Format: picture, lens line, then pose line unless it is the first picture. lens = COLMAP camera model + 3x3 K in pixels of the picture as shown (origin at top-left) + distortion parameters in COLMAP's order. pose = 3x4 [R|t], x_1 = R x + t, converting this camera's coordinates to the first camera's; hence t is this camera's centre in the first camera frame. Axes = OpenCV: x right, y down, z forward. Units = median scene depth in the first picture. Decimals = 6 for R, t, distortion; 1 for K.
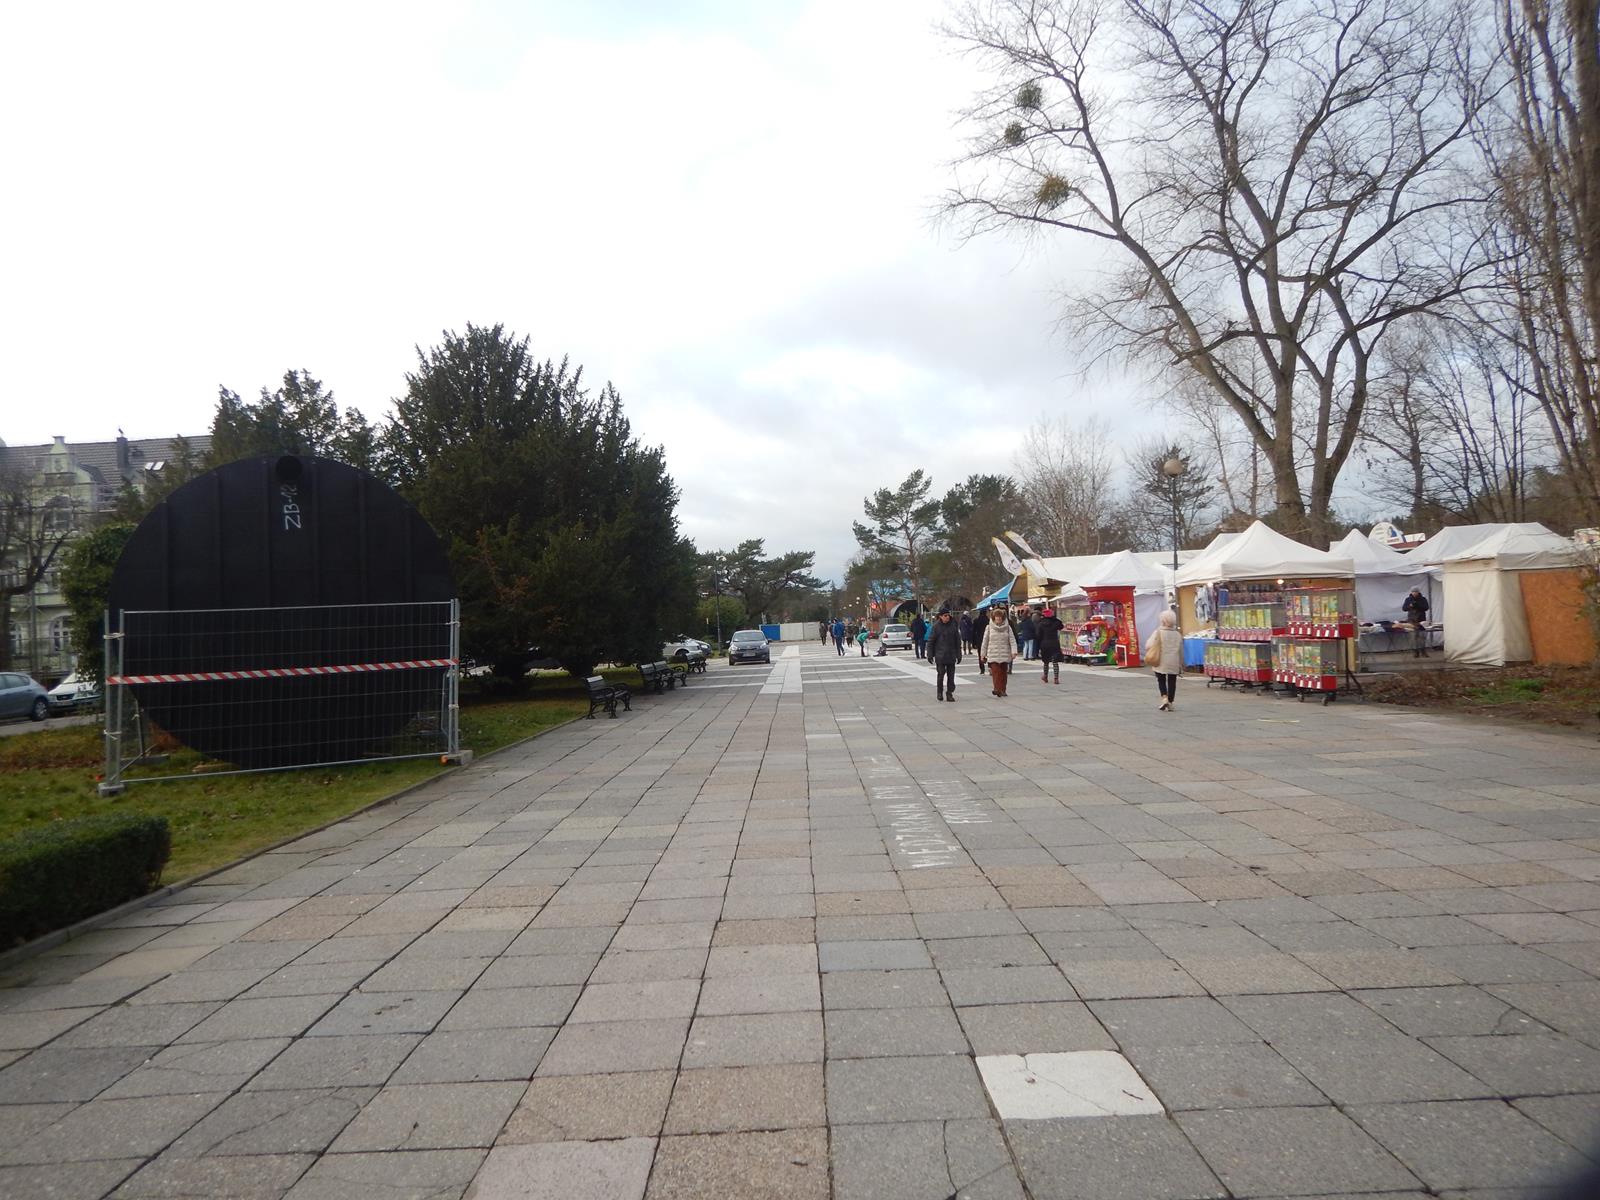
lens RADIAL K [[1175.0, 0, 800.0], [0, 1175.0, 600.0], [0, 0, 1]] dist [0.007189, -0.002904]
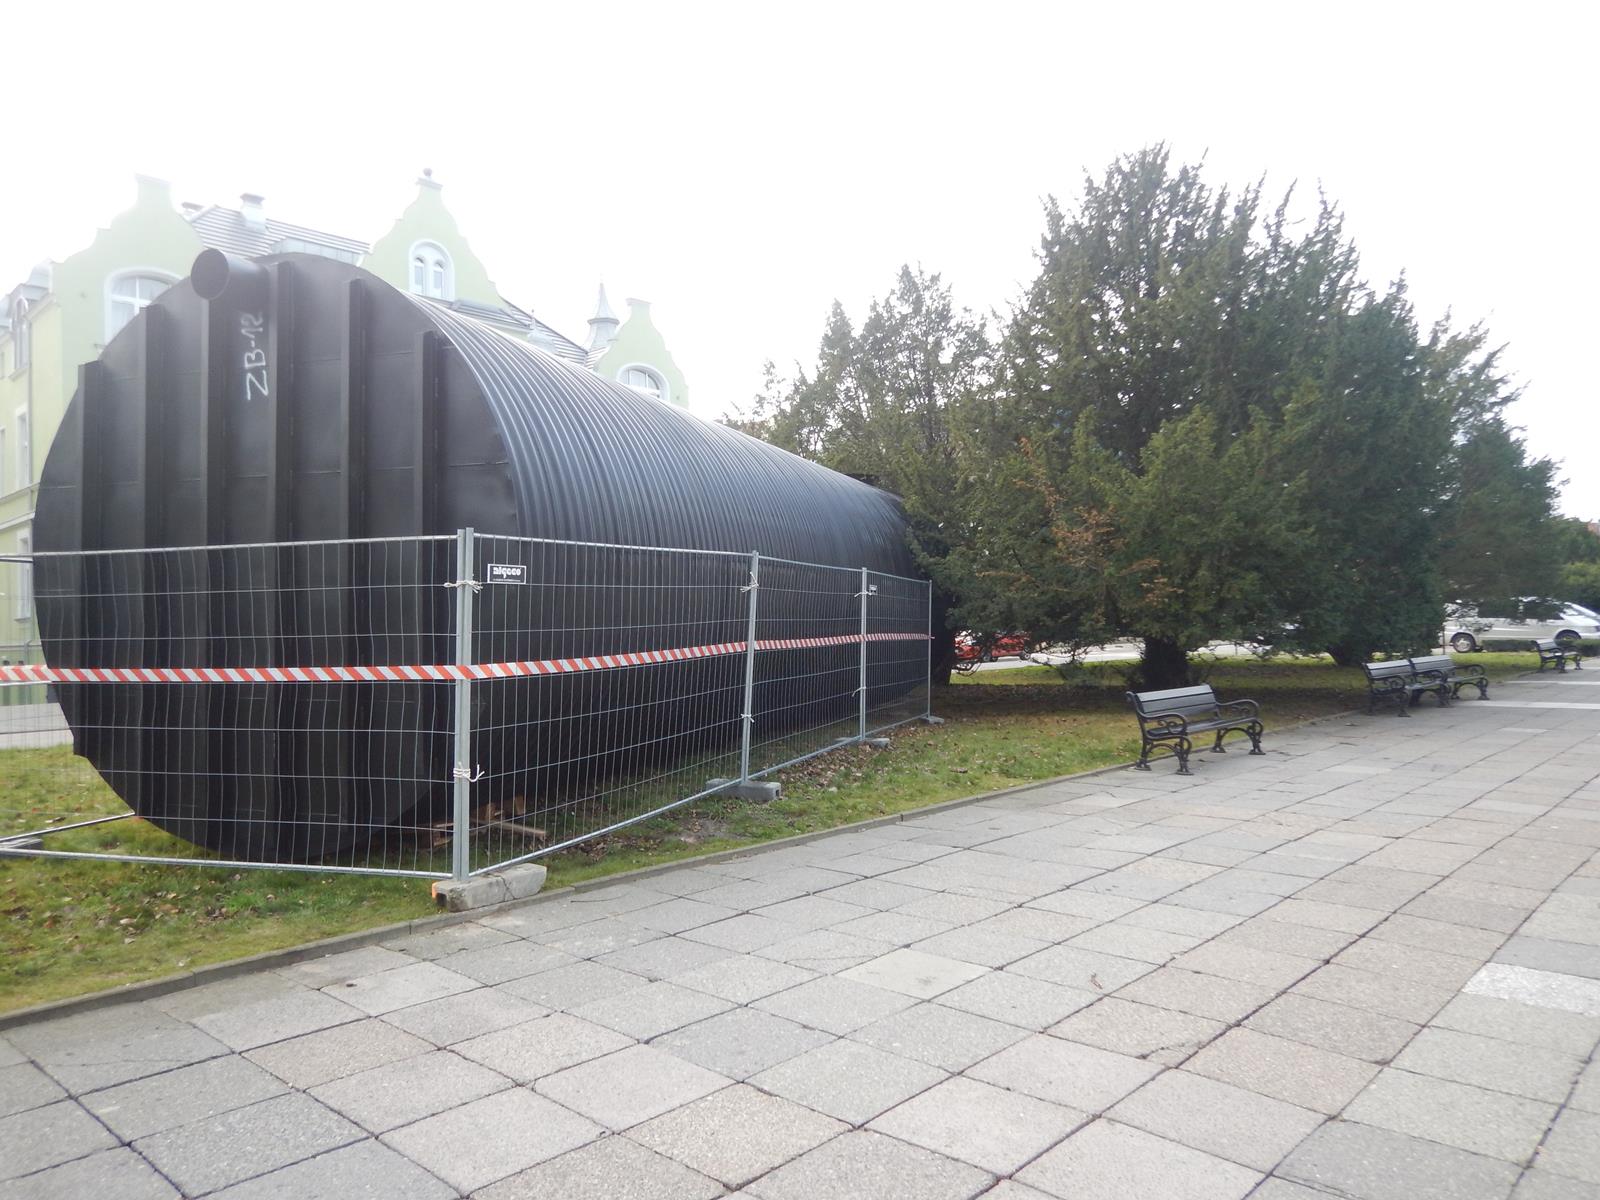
lens RADIAL K [[1175.0, 0, 800.0], [0, 1175.0, 600.0], [0, 0, 1]] dist [0.007189, -0.002904]
pose [[0.745842, 0.014886, -0.665957, 0.042617], [0.003038, 0.999664, 0.025747, 0.008358], [0.666116, -0.021227, 0.745546, 0.377181]]
